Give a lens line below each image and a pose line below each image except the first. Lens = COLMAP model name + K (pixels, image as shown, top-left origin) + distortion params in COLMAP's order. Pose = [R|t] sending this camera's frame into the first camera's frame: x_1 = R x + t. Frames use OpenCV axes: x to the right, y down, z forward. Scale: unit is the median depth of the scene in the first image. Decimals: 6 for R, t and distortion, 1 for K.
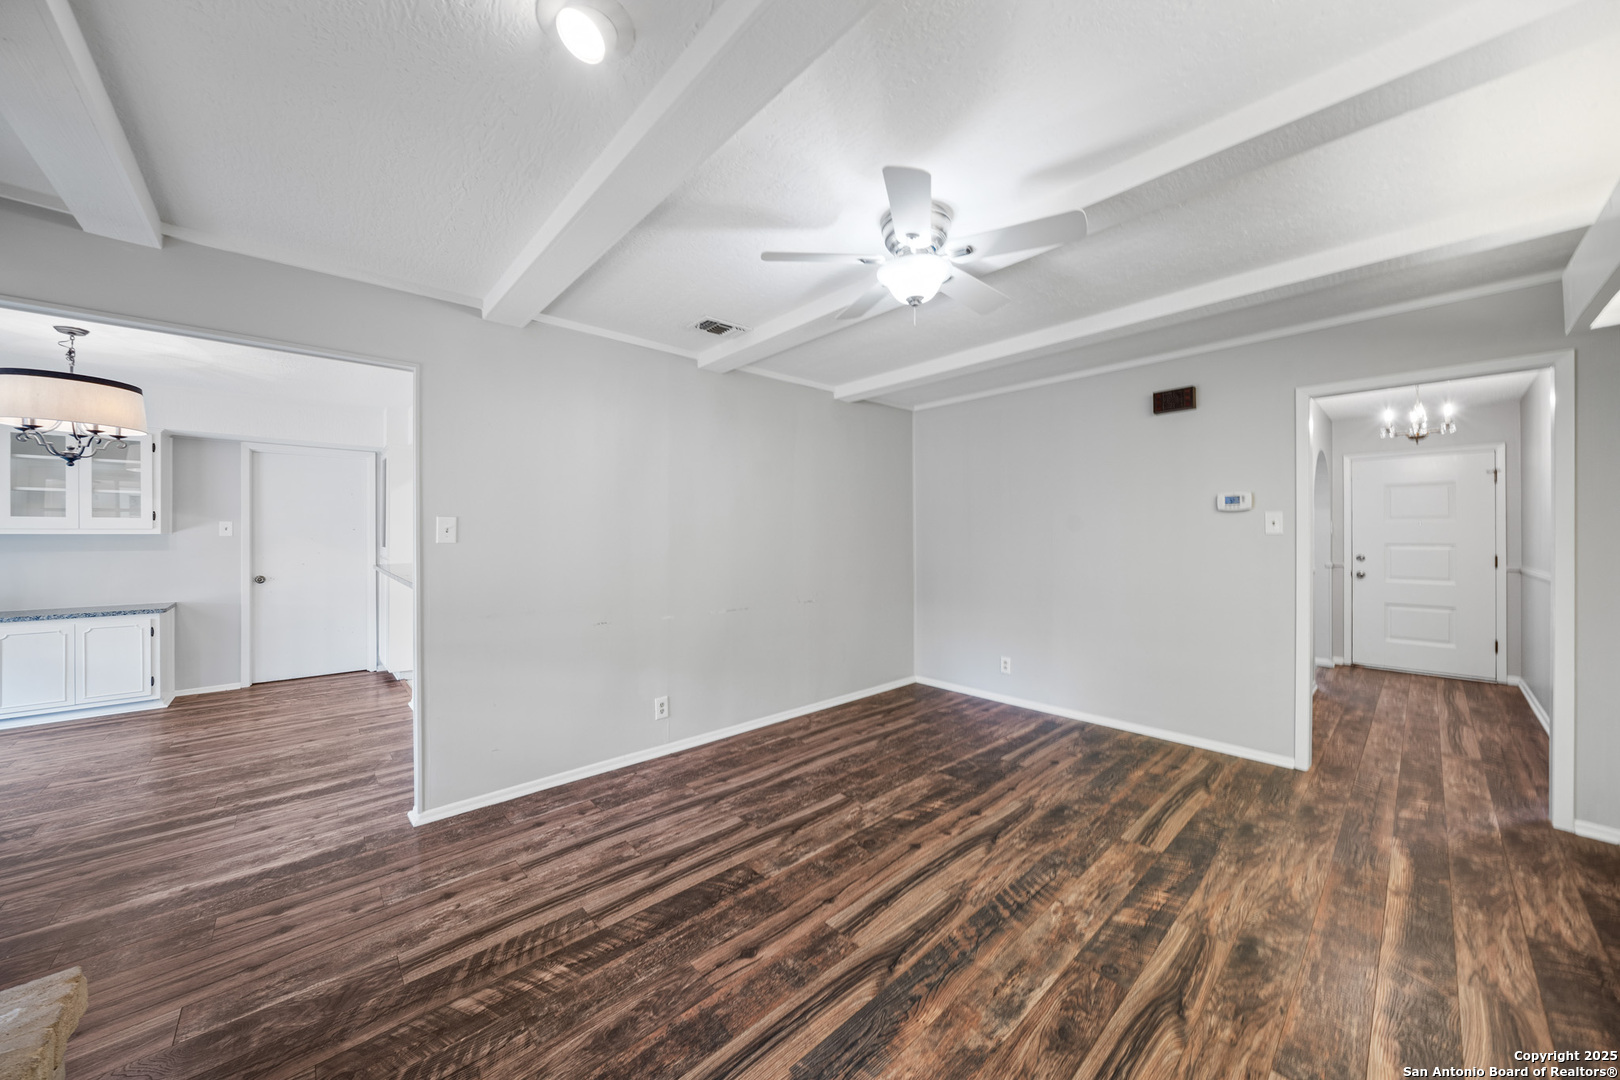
lens RADIAL K [[557.8, 0, 803.4], [0, 557.8, 534.4], [0, 0, 1]] dist [-0.010282, 0.000939]
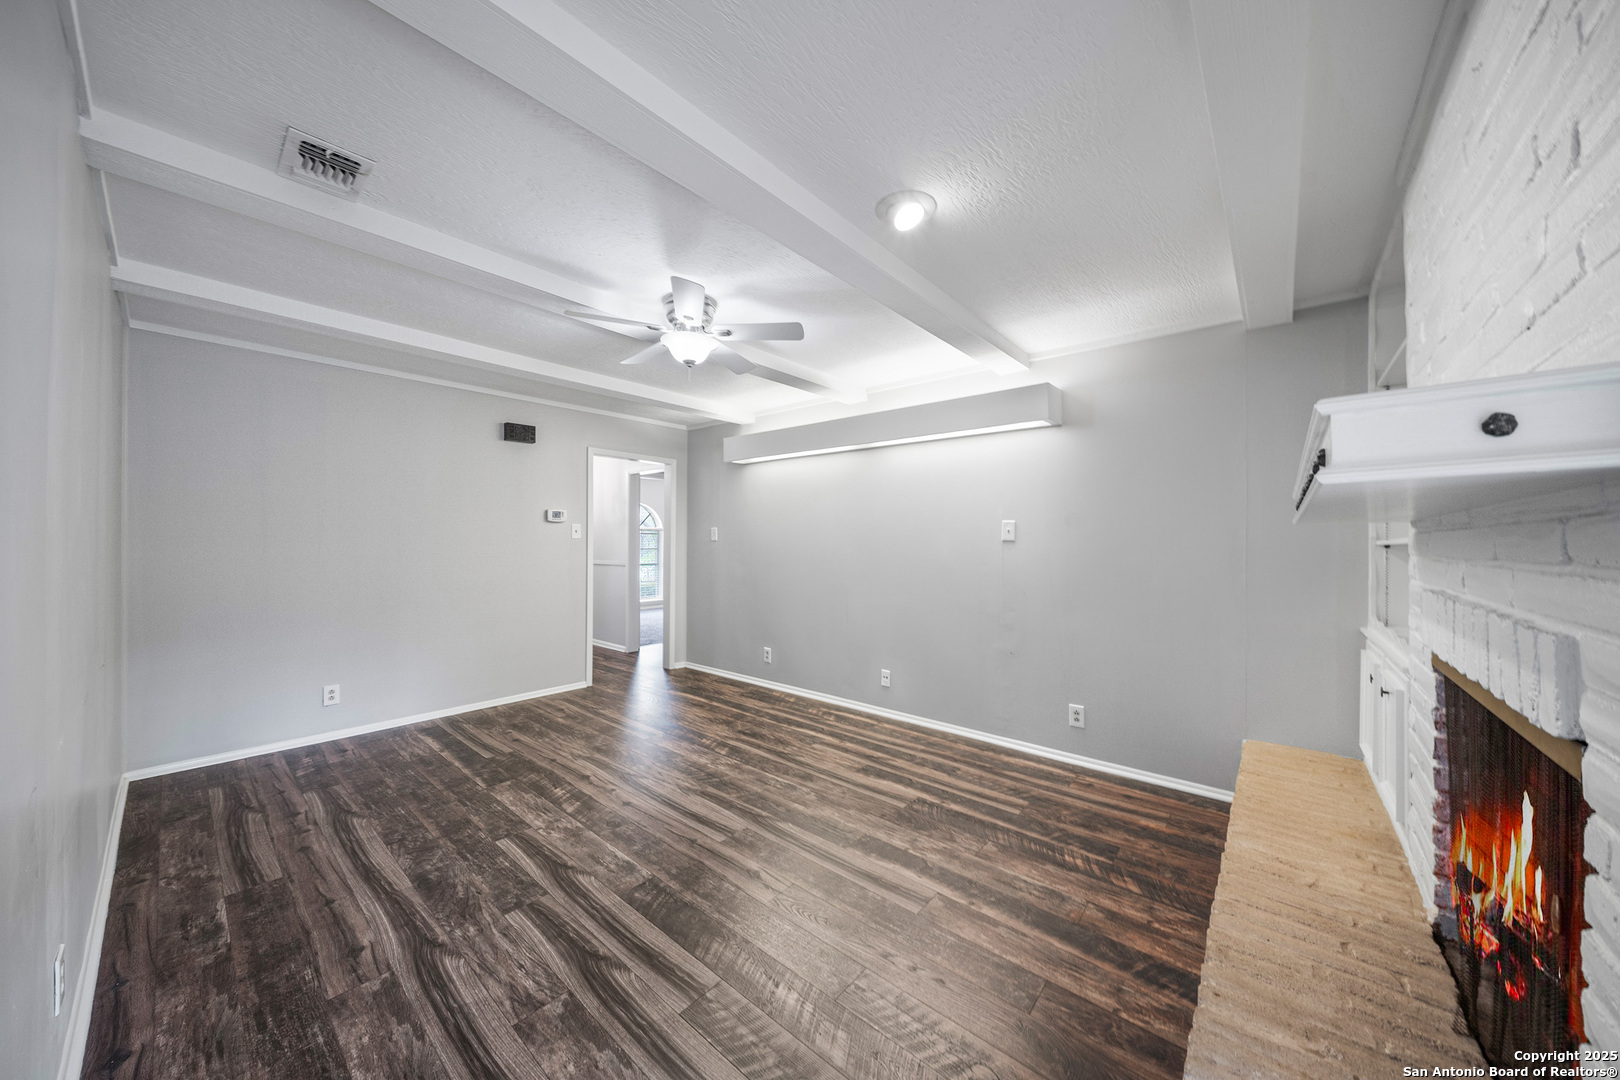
lens RADIAL K [[557.8, 0, 796.1], [0, 557.8, 557.6], [0, 0, 1]] dist [-0.010282, 0.000939]
pose [[-0.112820, -0.028779, 0.993199, -0.997043], [-0.006829, 0.999579, 0.028188, 0.008928], [-0.993592, -0.003602, -0.112969, 0.790525]]
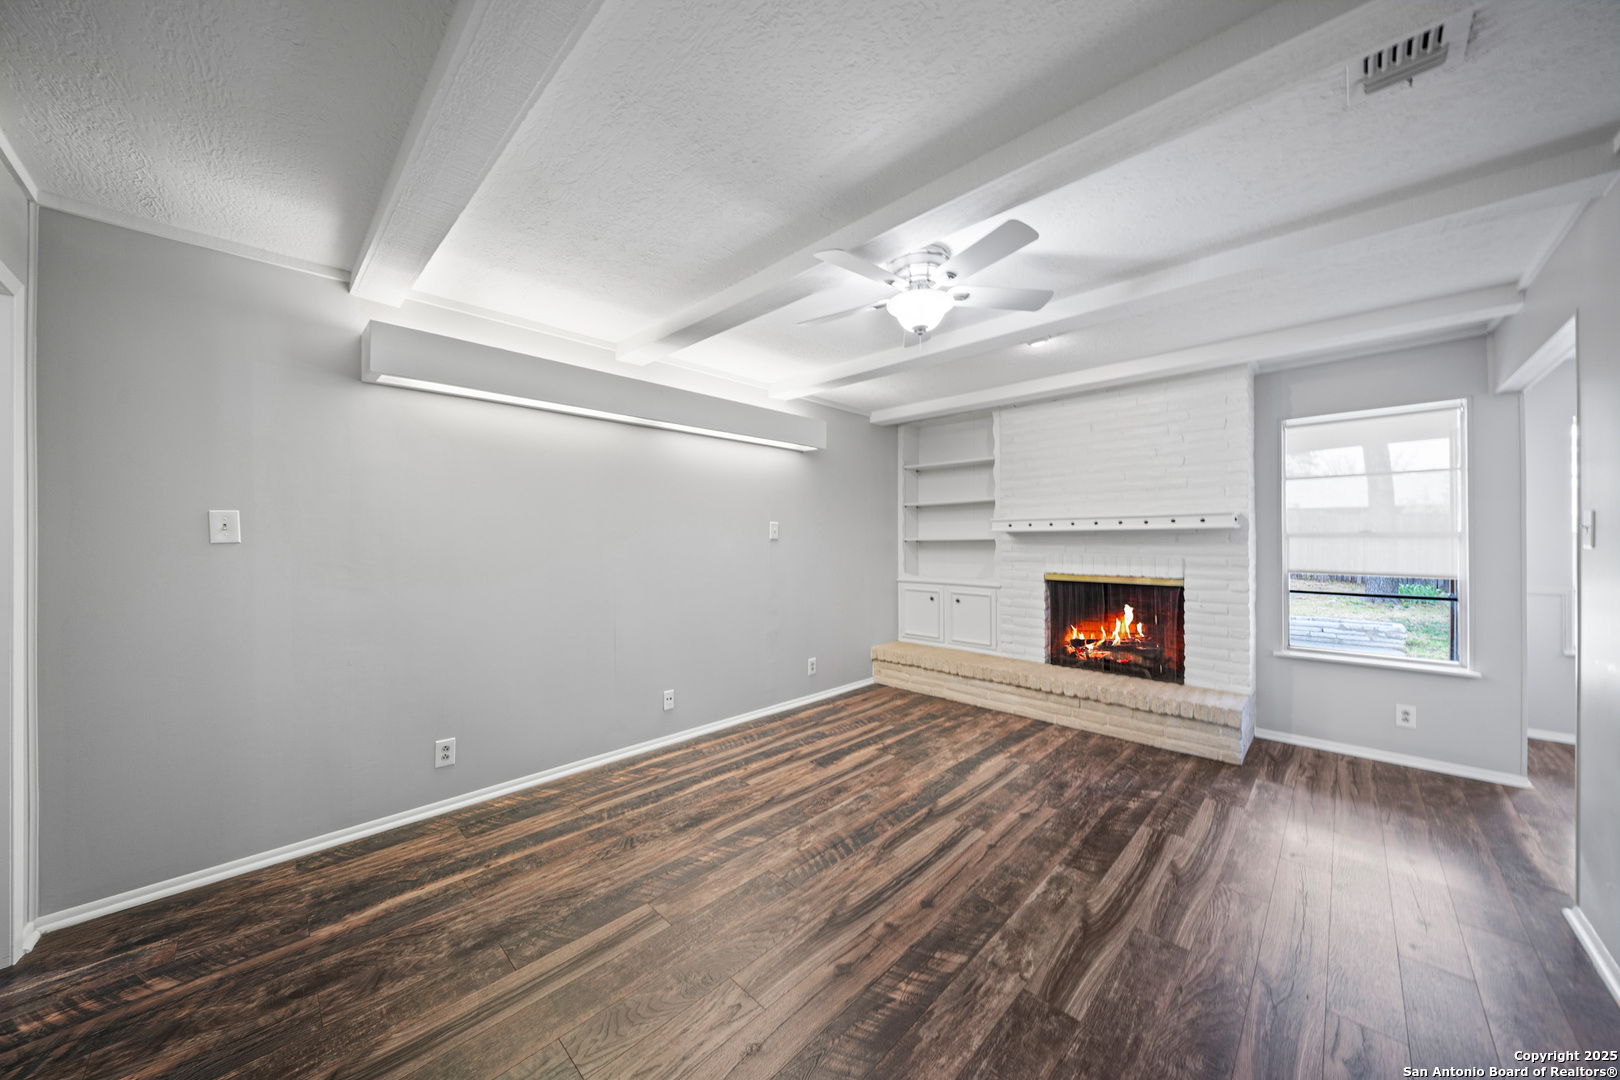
lens RADIAL K [[557.8, 0, 808.9], [0, 557.8, 537.1], [0, 0, 1]] dist [-0.010282, 0.000939]
pose [[-0.997637, 0.002610, -0.068663, 0.445079], [0.002960, 0.999983, -0.004992, 0.002282], [0.068648, -0.005183, -0.997627, 1.863510]]
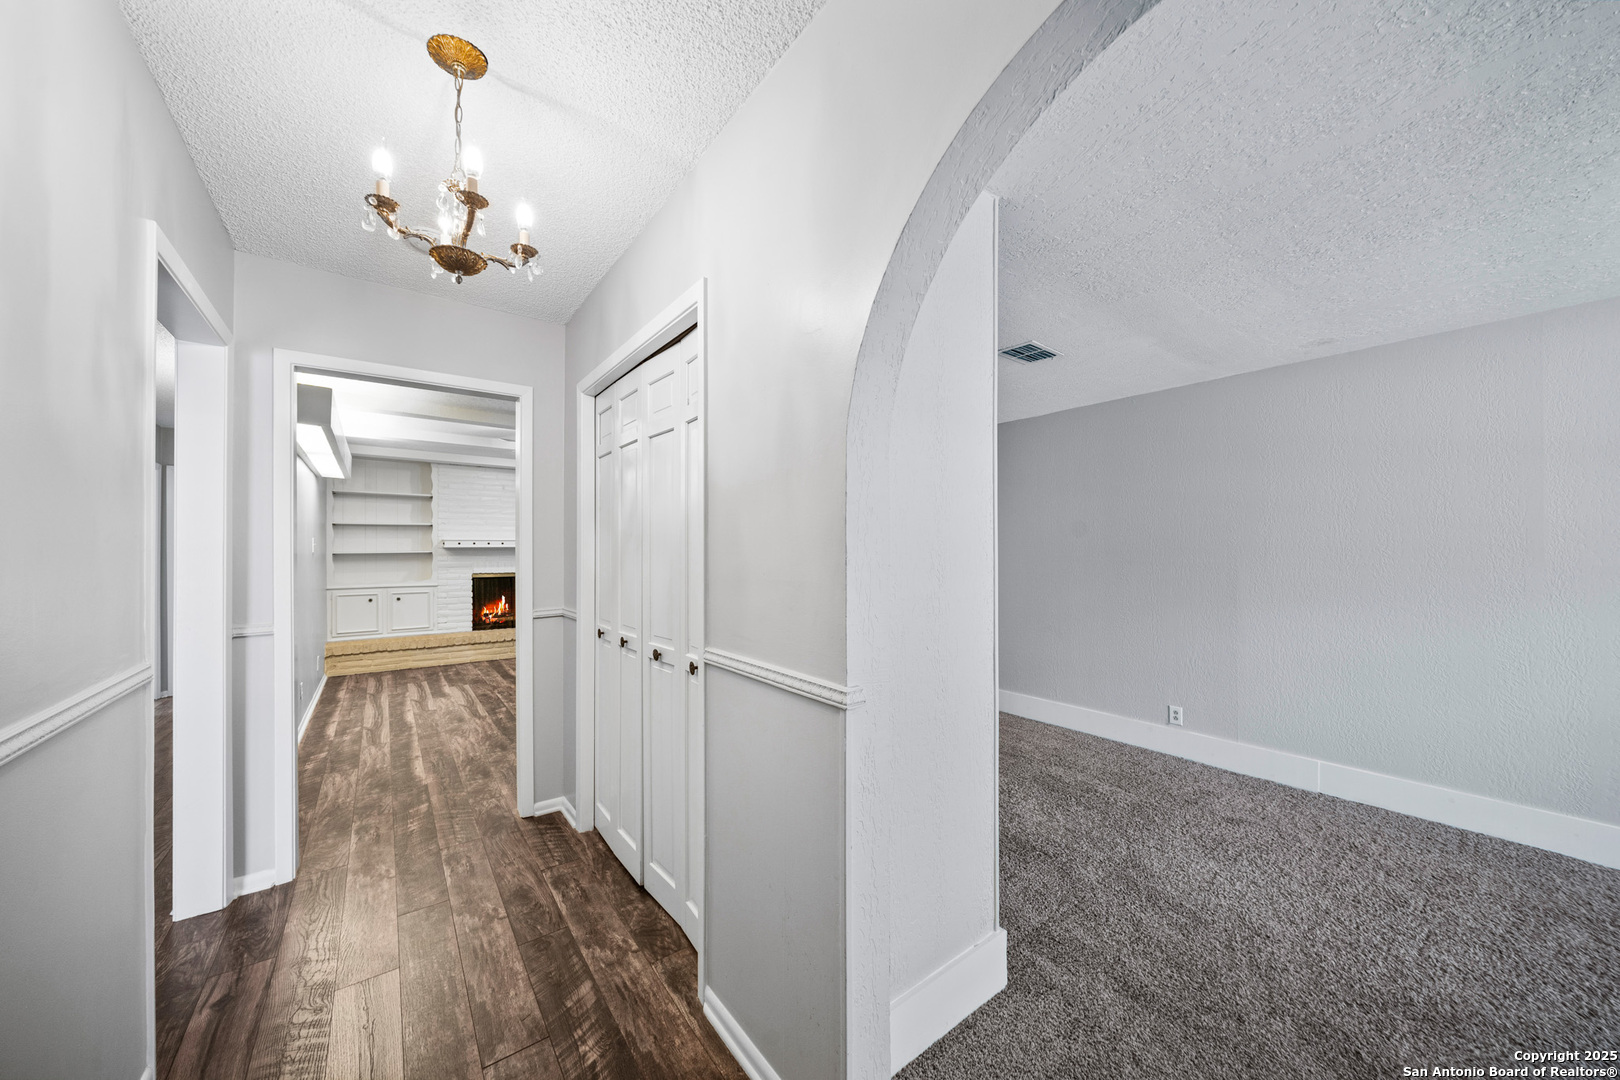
lens RADIAL K [[557.8, 0, 813.4], [0, 557.8, 548.9], [0, 0, 1]] dist [-0.010282, 0.000939]
pose [[-0.066347, -0.002513, -0.997793, 2.388955], [0.004488, 0.999986, -0.002817, 0.000108], [0.997787, -0.004665, -0.066335, 2.060936]]
